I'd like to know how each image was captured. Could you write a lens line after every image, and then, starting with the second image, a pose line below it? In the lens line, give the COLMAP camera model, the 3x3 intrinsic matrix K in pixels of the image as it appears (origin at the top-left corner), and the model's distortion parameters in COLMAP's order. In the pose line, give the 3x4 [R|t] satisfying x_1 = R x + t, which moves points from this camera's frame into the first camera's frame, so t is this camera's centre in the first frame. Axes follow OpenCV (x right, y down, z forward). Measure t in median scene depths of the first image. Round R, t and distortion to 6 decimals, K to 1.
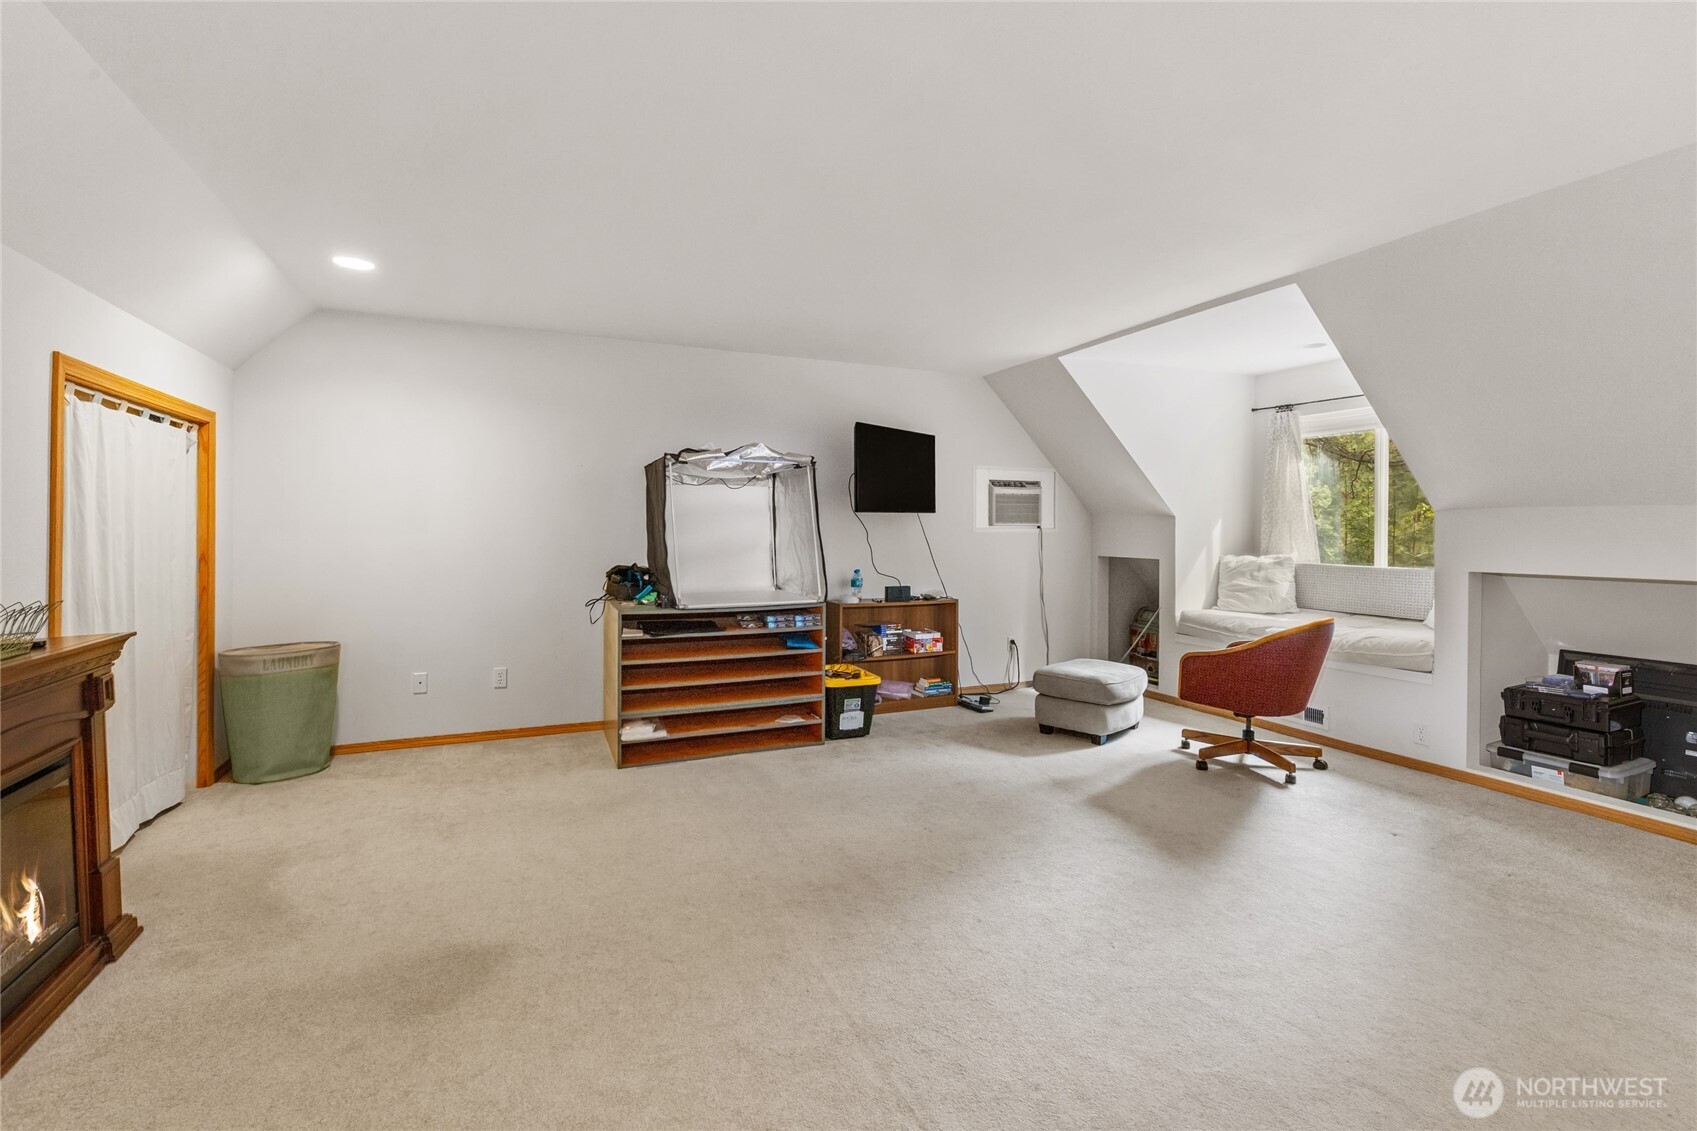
lens RADIAL K [[732.2, 0, 810.3], [0, 732.2, 546.7], [0, 0, 1]] dist [-0.008111, 0.000203]
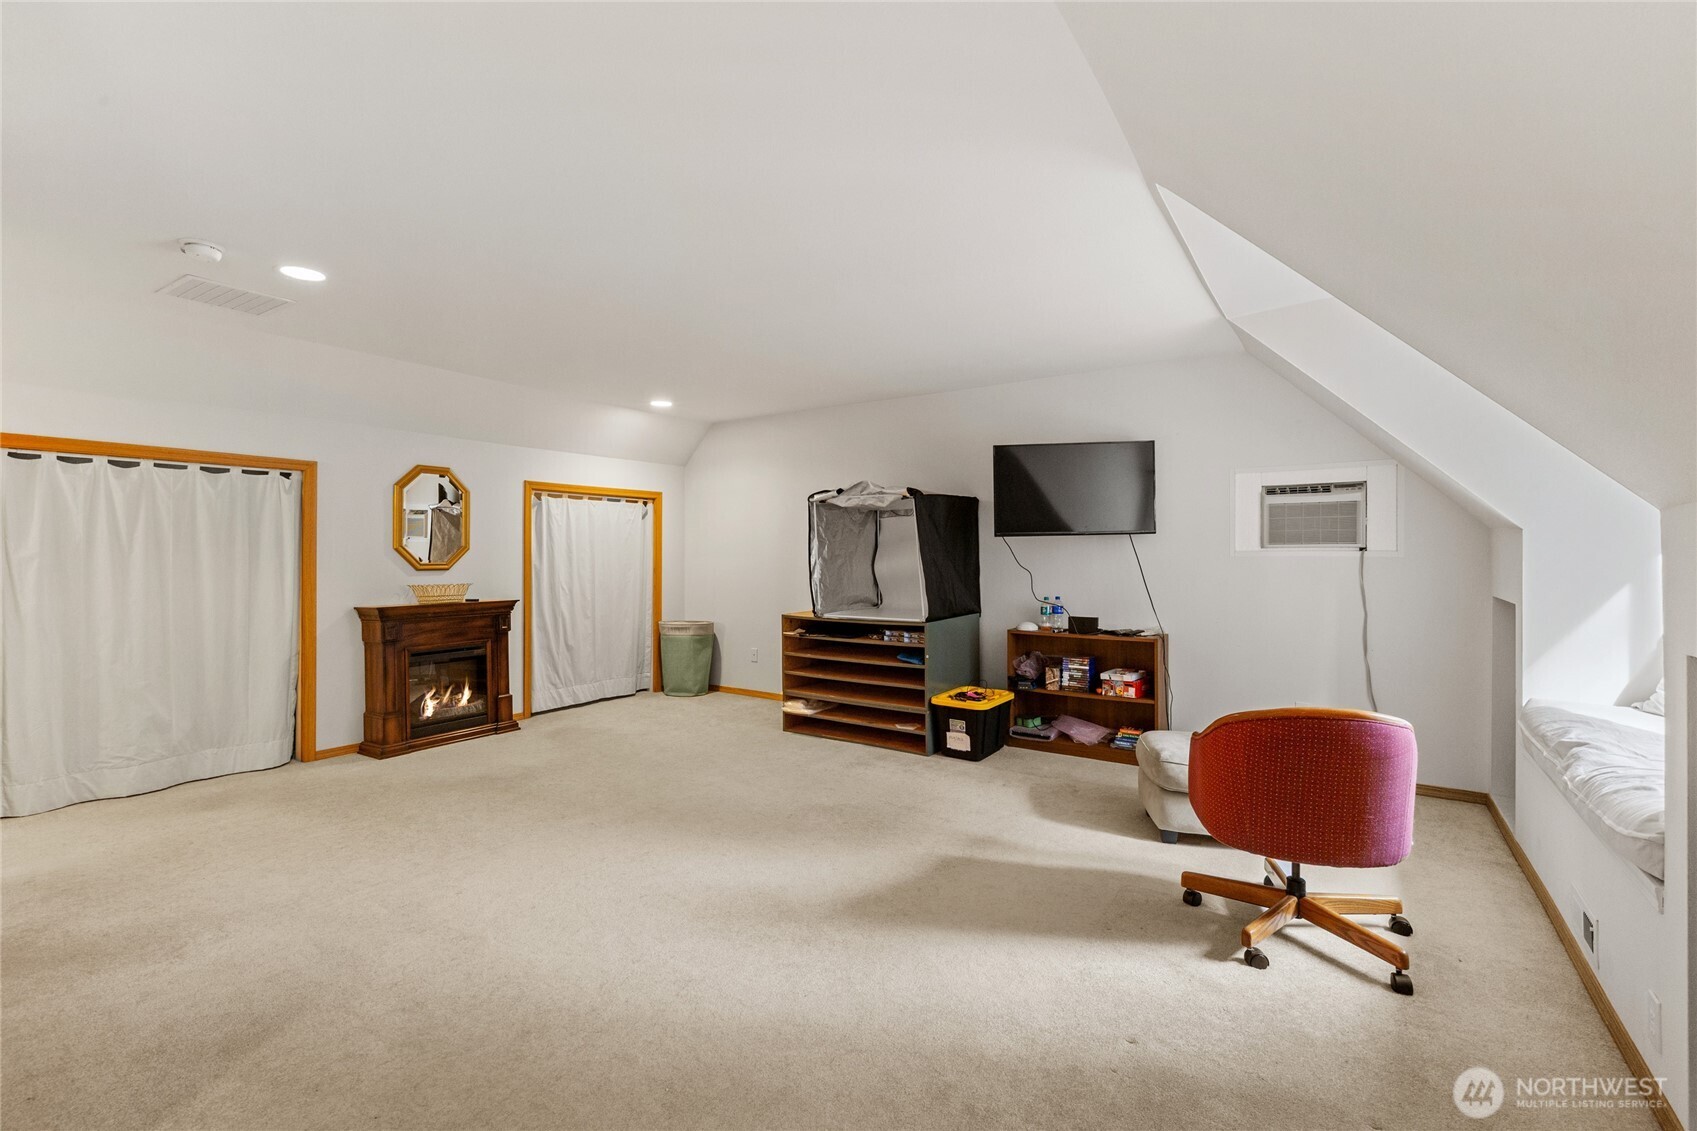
lens RADIAL K [[732.2, 0, 845.5], [0, 732.2, 558.5], [0, 0, 1]] dist [-0.008111, 0.000203]
pose [[0.547462, 0.004335, -0.836819, 0.837265], [-0.014901, 0.999879, -0.004569, -0.010435], [0.836698, 0.014971, 0.547460, 0.311553]]
